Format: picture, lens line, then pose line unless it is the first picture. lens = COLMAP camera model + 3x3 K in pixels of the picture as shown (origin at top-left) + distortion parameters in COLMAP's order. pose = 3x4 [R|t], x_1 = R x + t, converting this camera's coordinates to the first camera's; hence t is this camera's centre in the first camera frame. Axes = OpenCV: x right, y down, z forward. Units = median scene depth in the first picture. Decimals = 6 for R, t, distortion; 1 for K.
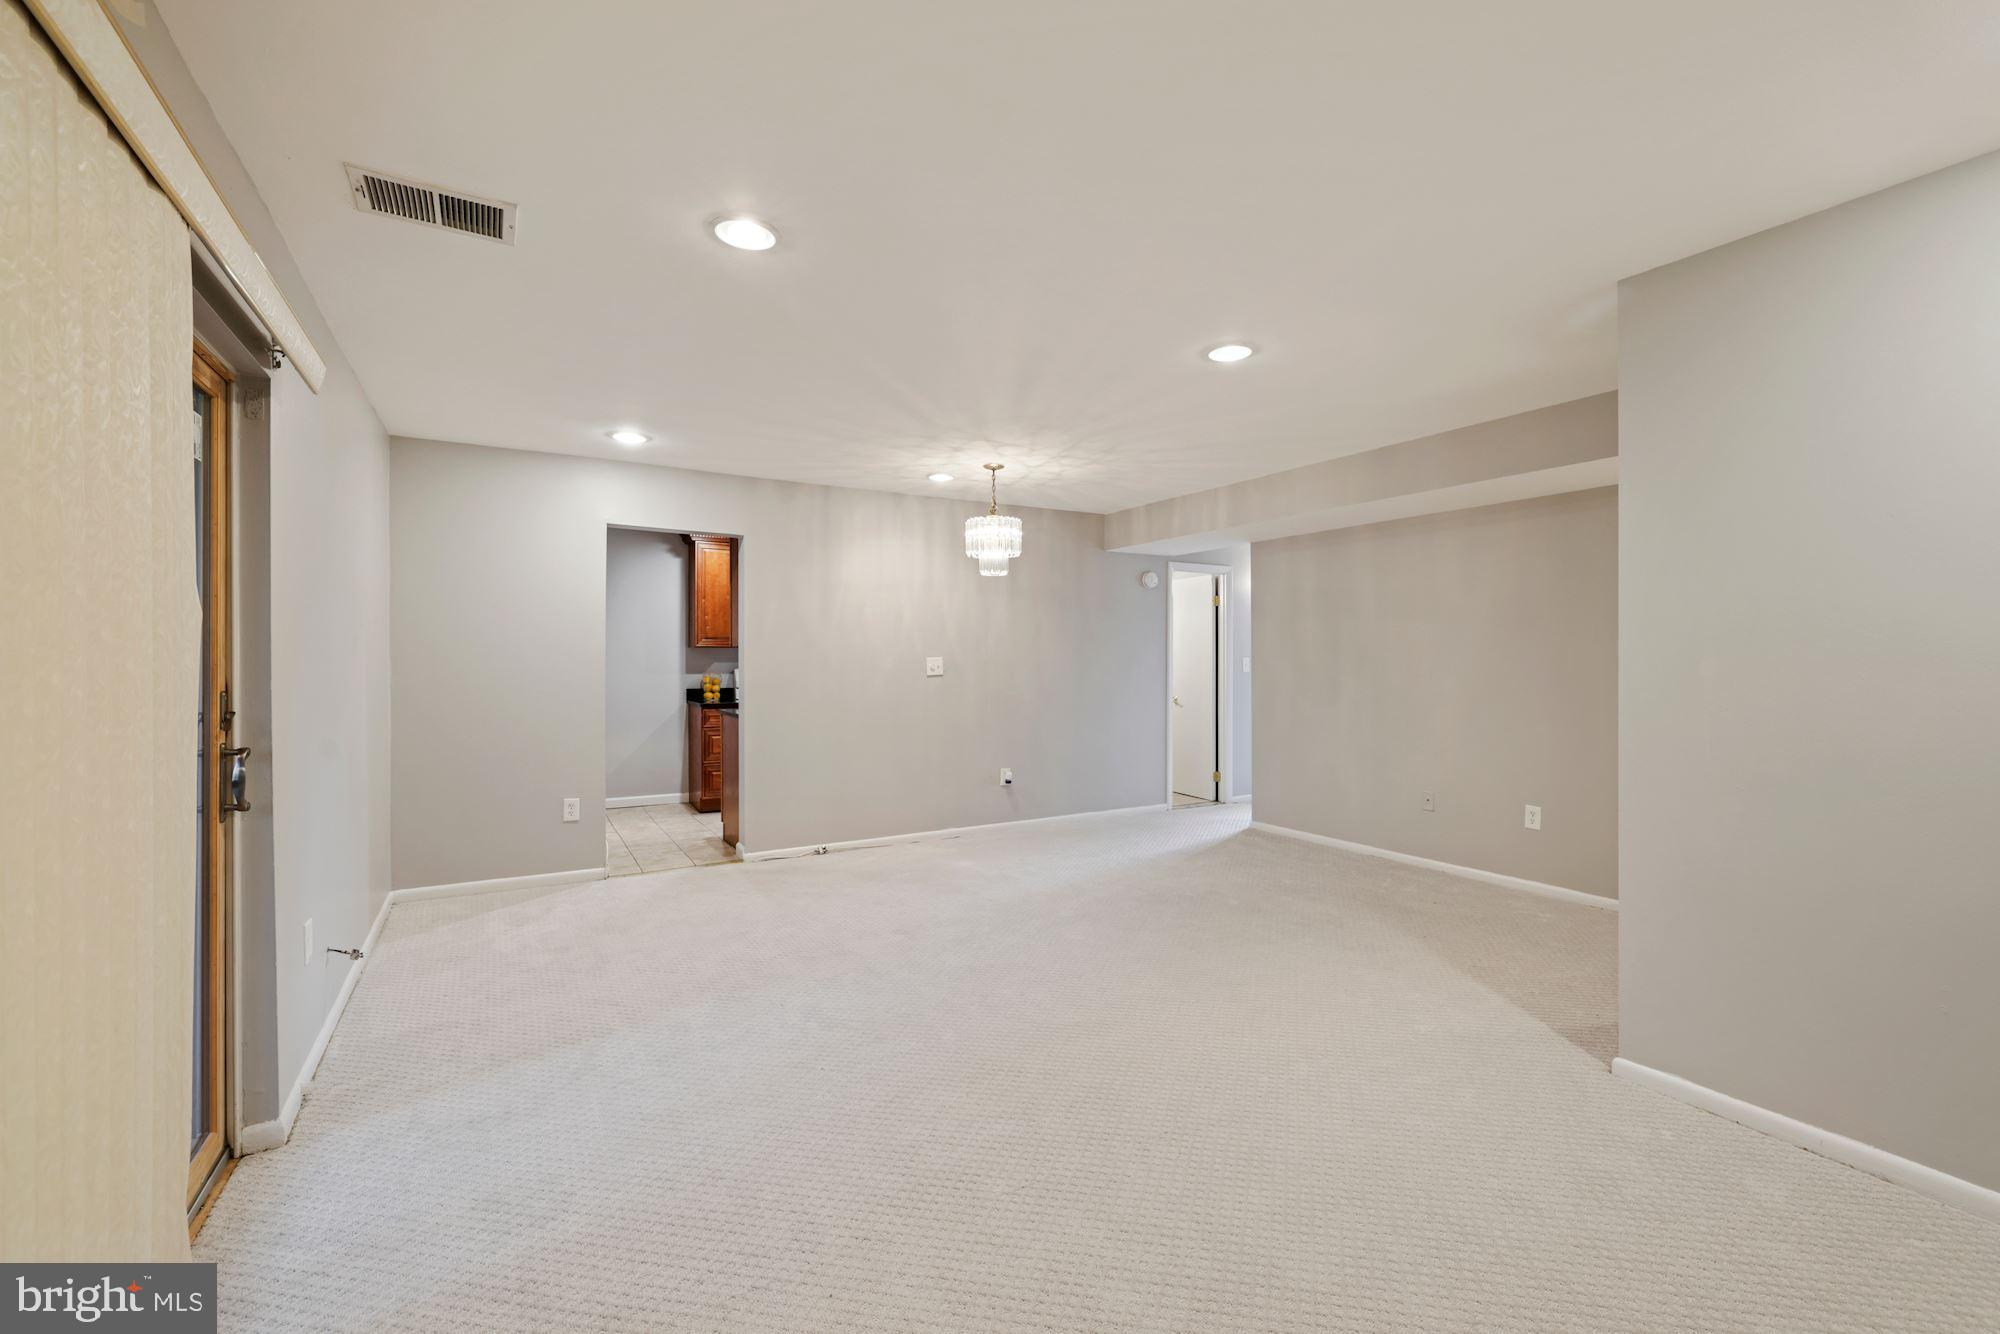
lens RADIAL K [[836.0, 0, 1012.3], [0, 836.0, 664.3], [0, 0, 1]] dist [-0.004184, 0.000695]
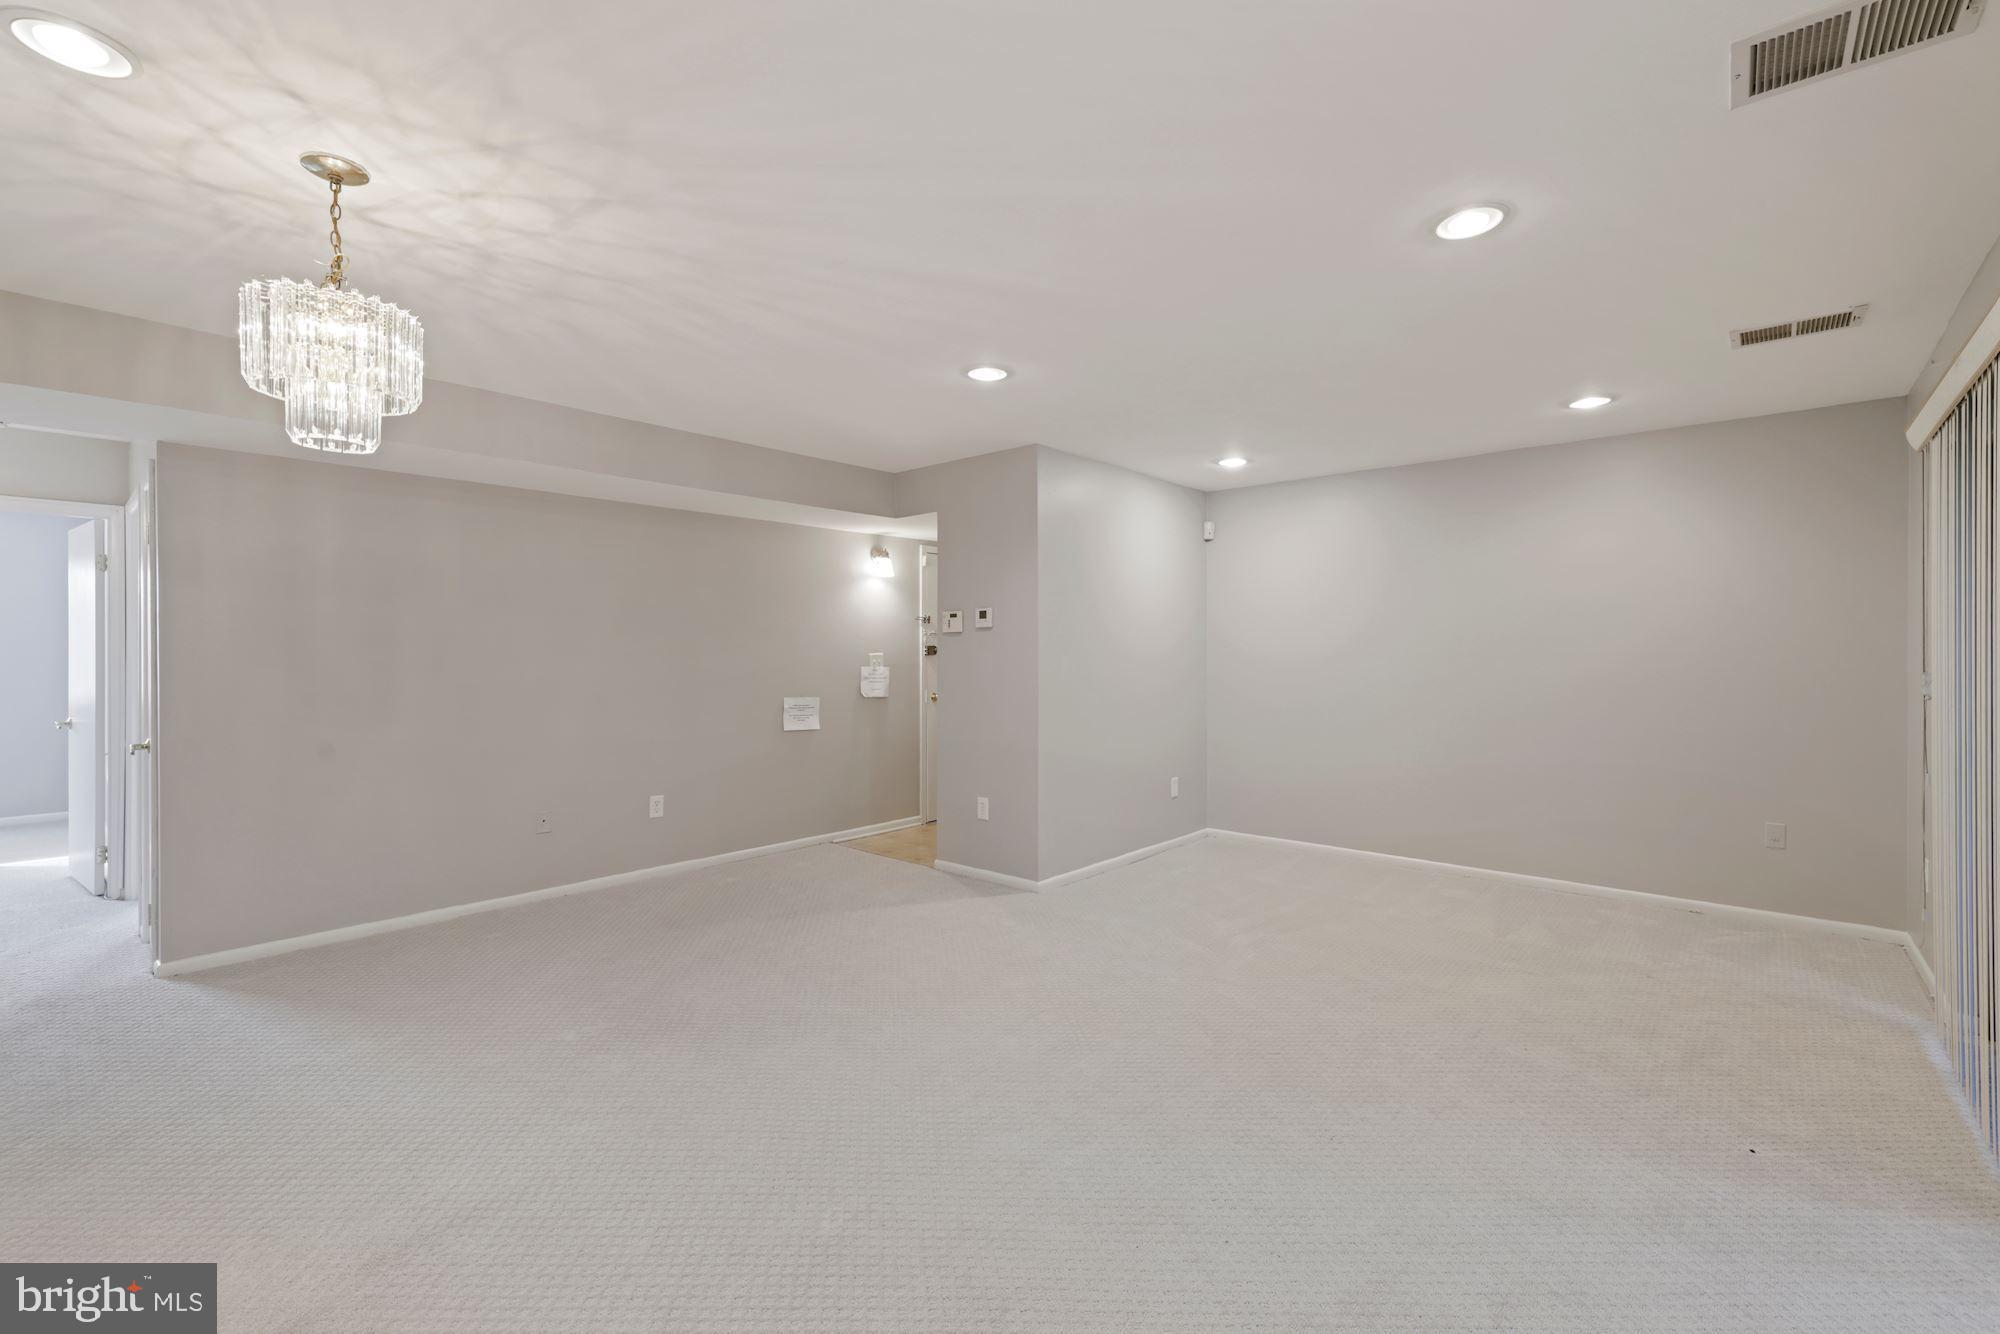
lens RADIAL K [[836.0, 0, 1018.1], [0, 836.0, 654.7], [0, 0, 1]] dist [-0.004184, 0.000695]
pose [[-0.315671, -0.000961, 0.948868, -0.485501], [0.003037, 0.999993, 0.002024, -0.010522], [-0.948864, 0.003521, -0.315666, 0.814298]]
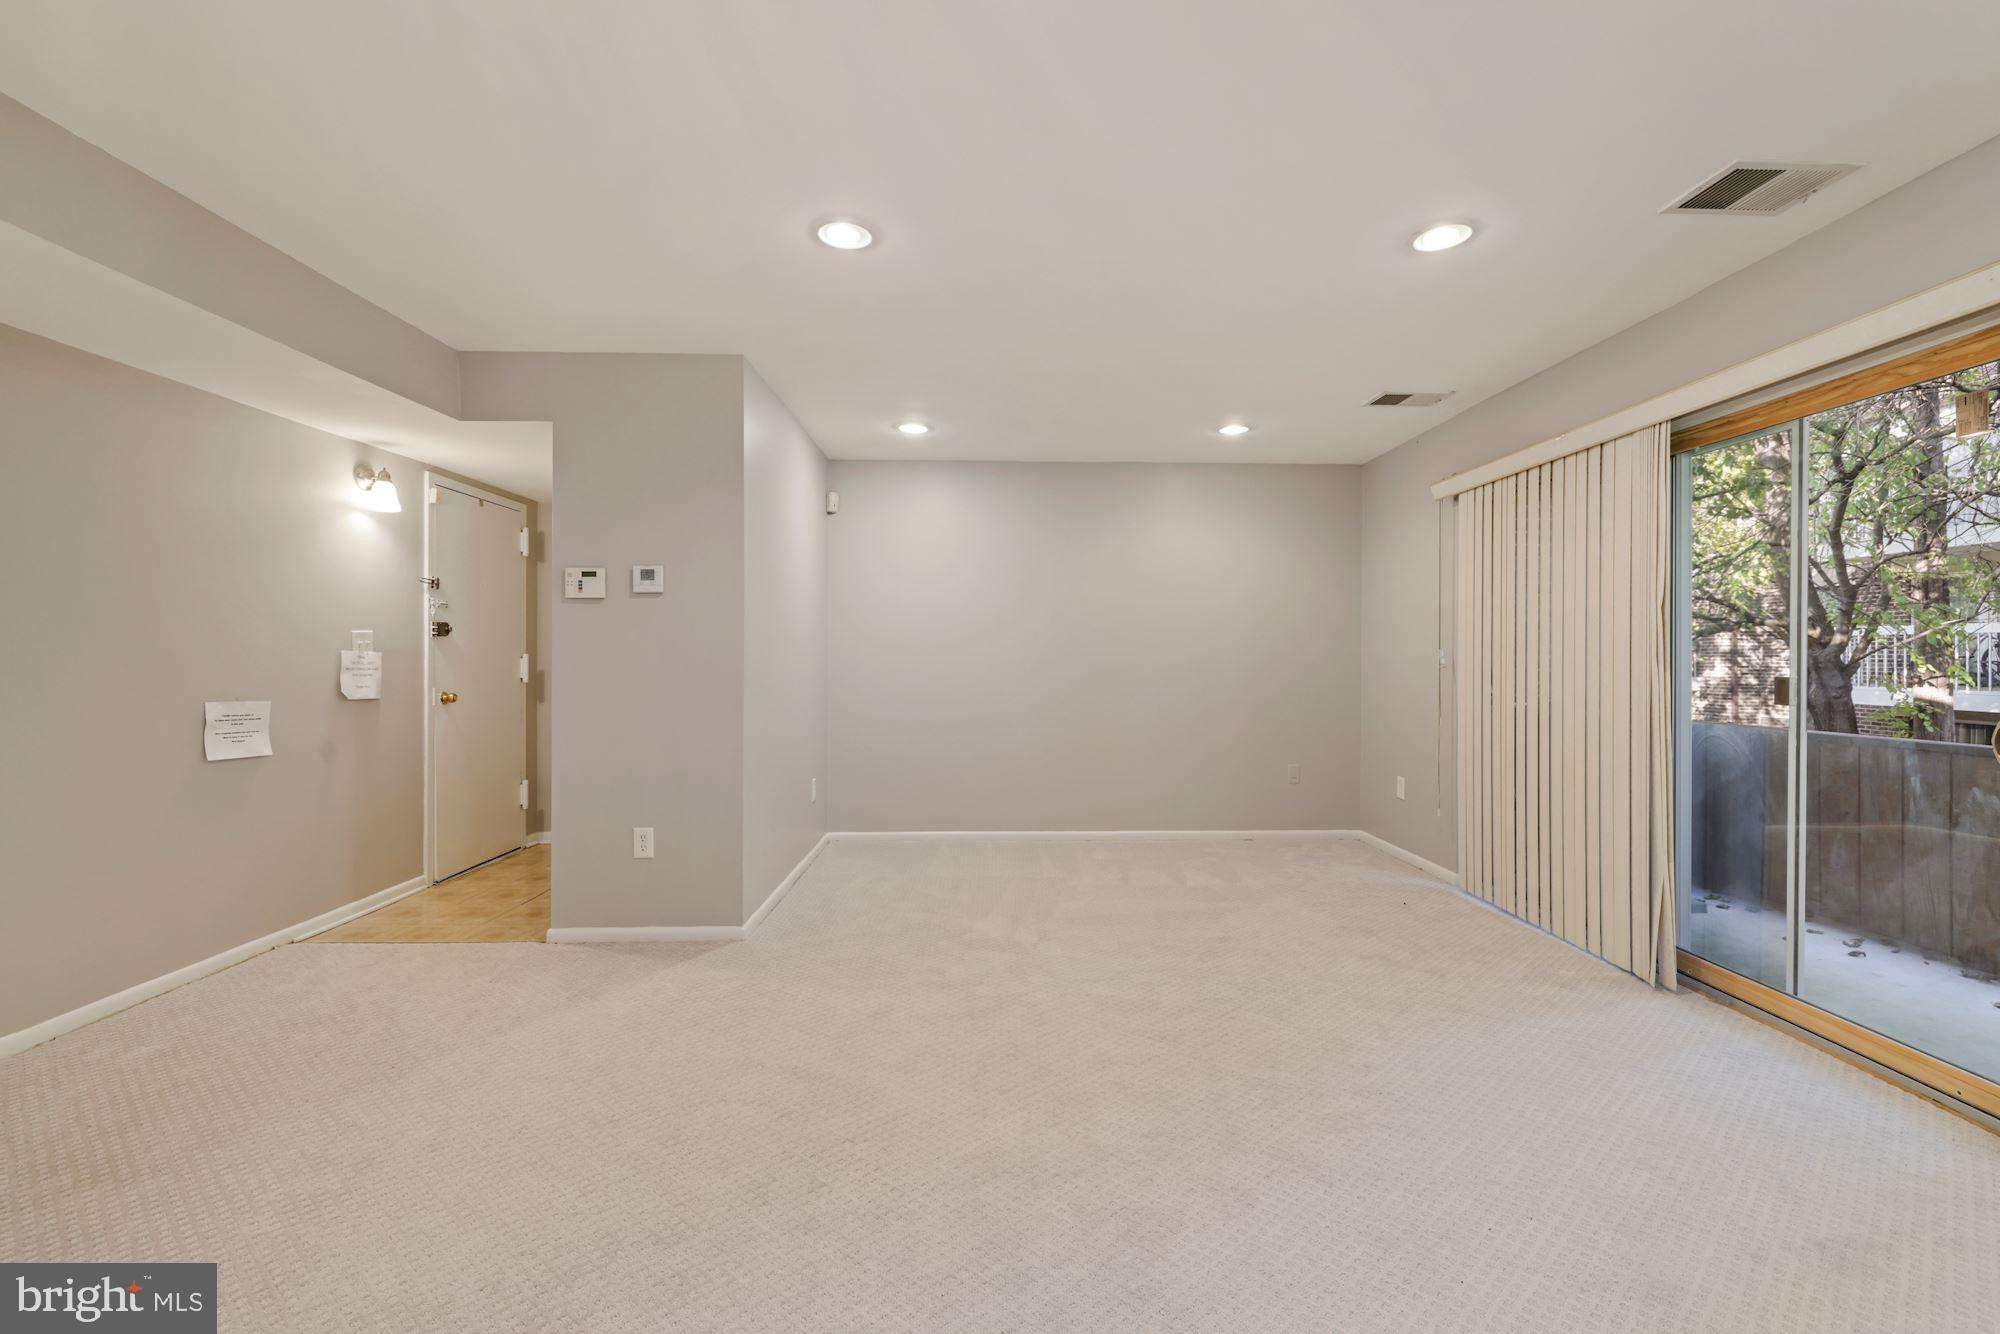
lens RADIAL K [[836.0, 0, 1008.9], [0, 836.0, 657.3], [0, 0, 1]] dist [-0.004184, 0.000695]
pose [[-0.872541, -0.002026, 0.488537, -0.163291], [-0.000794, 0.999996, 0.002729, 0.011838], [-0.488540, 0.001993, -0.872539, 1.007554]]
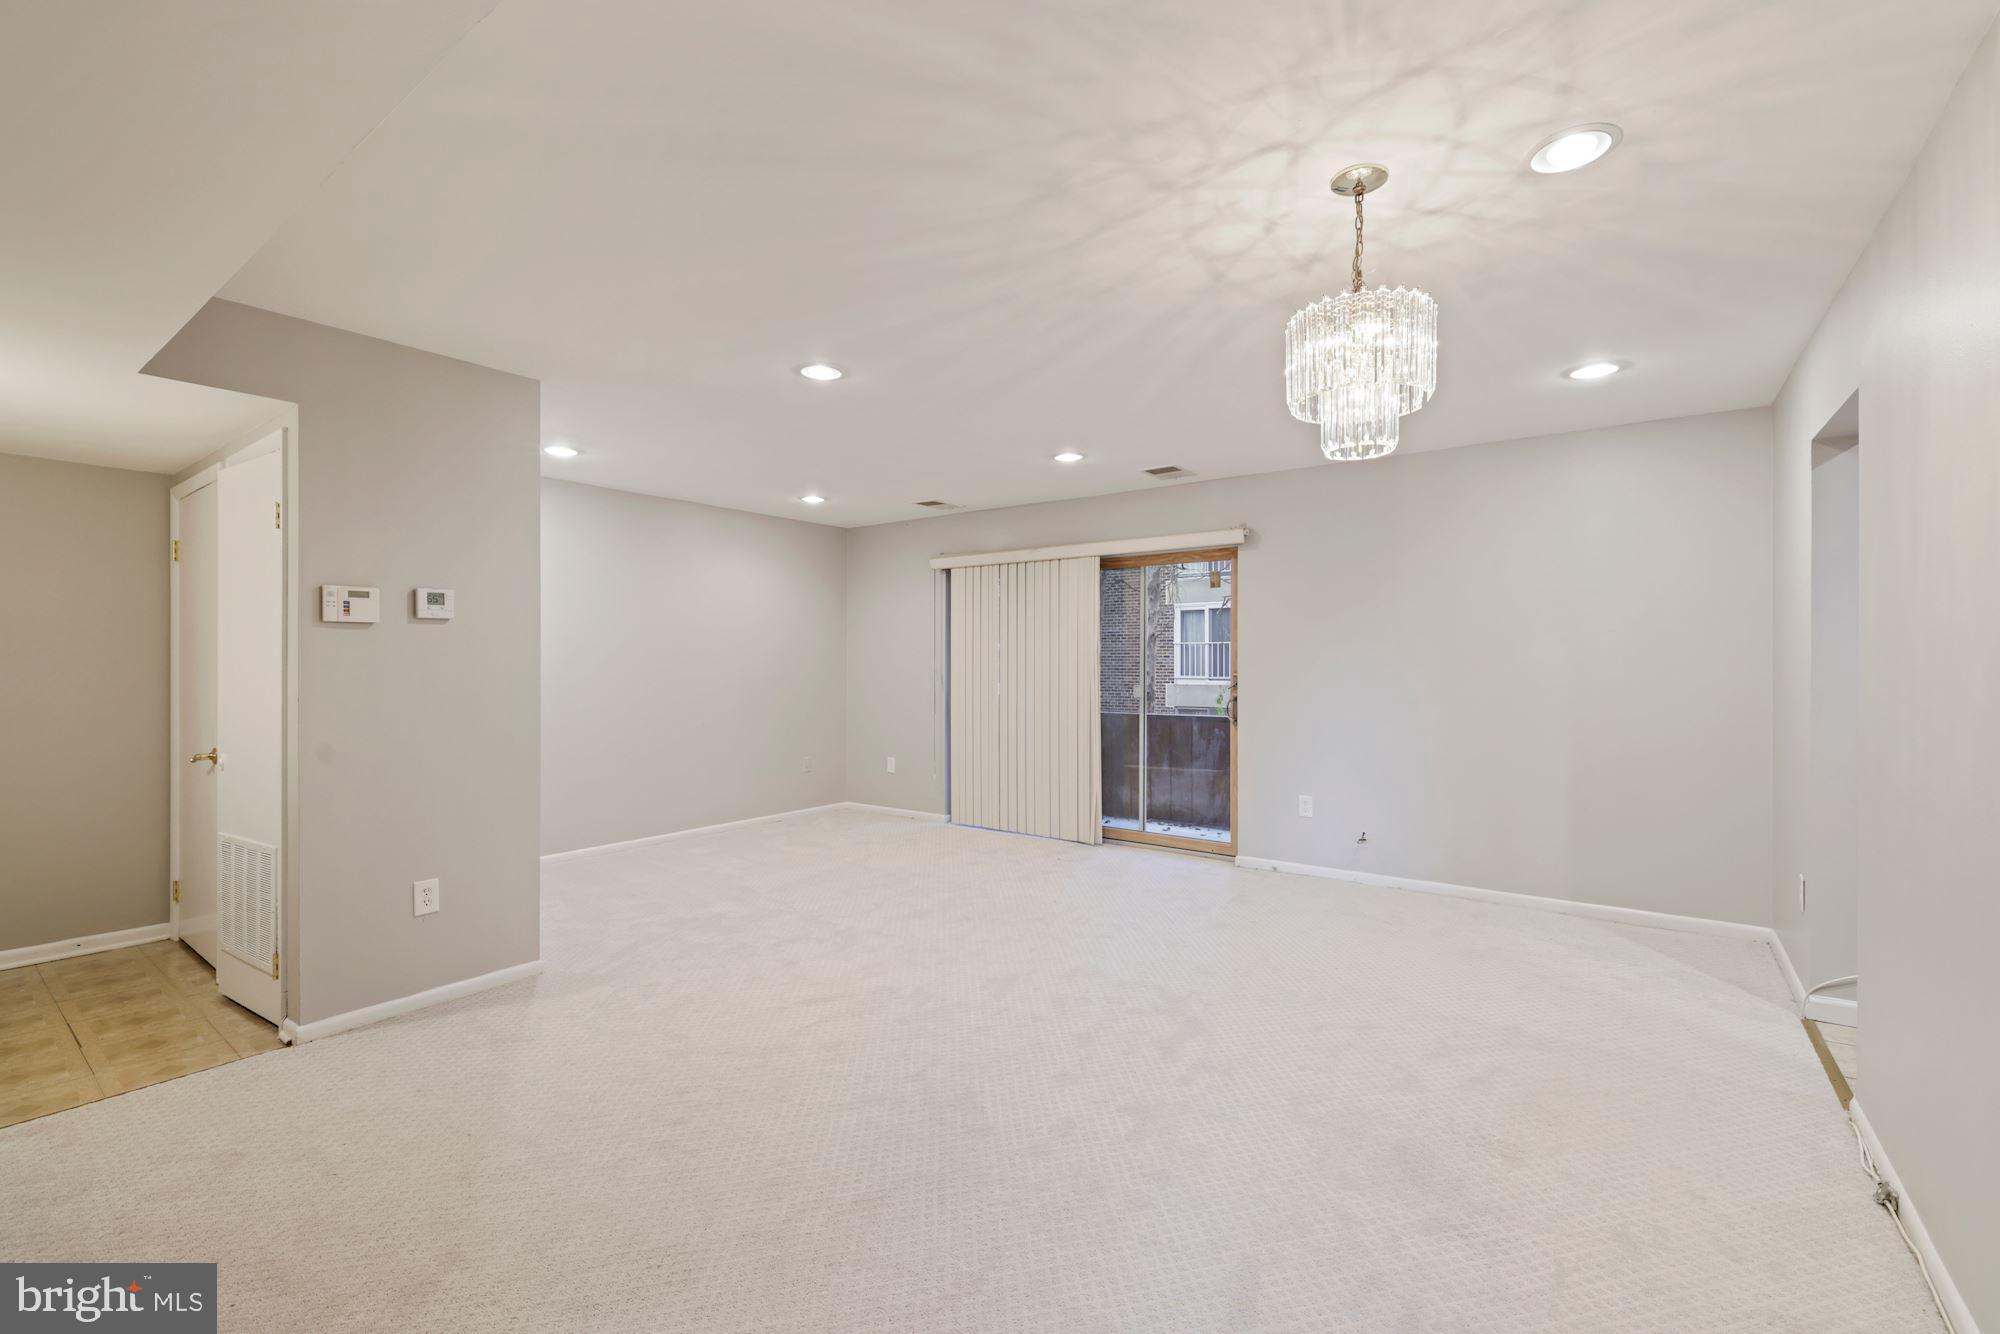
lens RADIAL K [[836.0, 0, 1003.5], [0, 836.0, 661.2], [0, 0, 1]] dist [-0.004184, 0.000695]
pose [[-0.925414, -0.000837, -0.378957, 0.279627], [-0.001955, 0.999995, 0.002566, -0.010000], [0.378953, 0.003115, -0.925411, 1.289578]]
